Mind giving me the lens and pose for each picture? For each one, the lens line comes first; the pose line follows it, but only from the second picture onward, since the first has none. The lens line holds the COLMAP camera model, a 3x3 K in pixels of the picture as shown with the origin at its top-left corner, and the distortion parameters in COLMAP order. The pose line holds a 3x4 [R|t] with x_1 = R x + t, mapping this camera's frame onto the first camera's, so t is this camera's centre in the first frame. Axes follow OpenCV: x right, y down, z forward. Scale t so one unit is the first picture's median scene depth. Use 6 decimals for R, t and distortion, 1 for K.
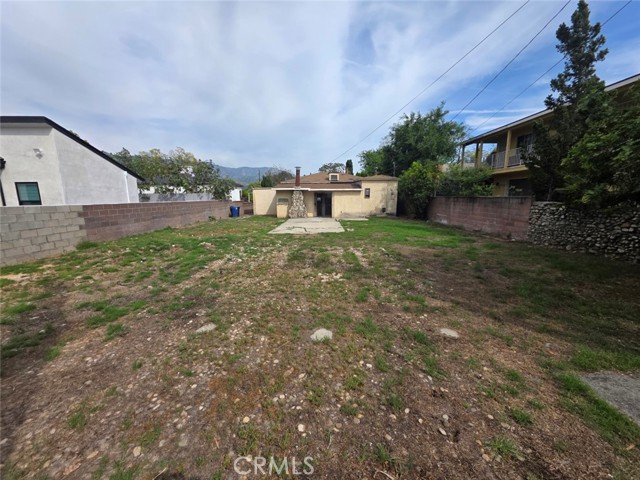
lens RADIAL K [[257.3, 0, 315.8], [0, 257.3, 244.8], [0, 0, 1]] dist [0.017785, -0.000058]
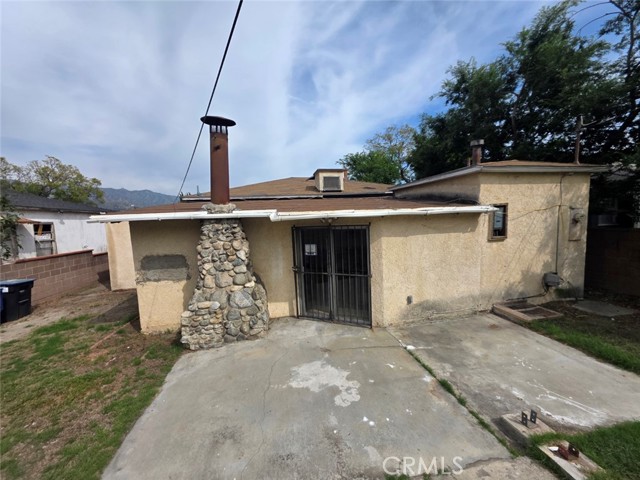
lens RADIAL K [[257.3, 0, 316.6], [0, 257.3, 241.1], [0, 0, 1]] dist [0.017785, -0.000058]
pose [[0.982767, -0.049065, 0.178216, -0.028060], [0.068339, 0.992261, -0.103673, -0.159672], [-0.171750, 0.114065, 0.978515, 0.745026]]
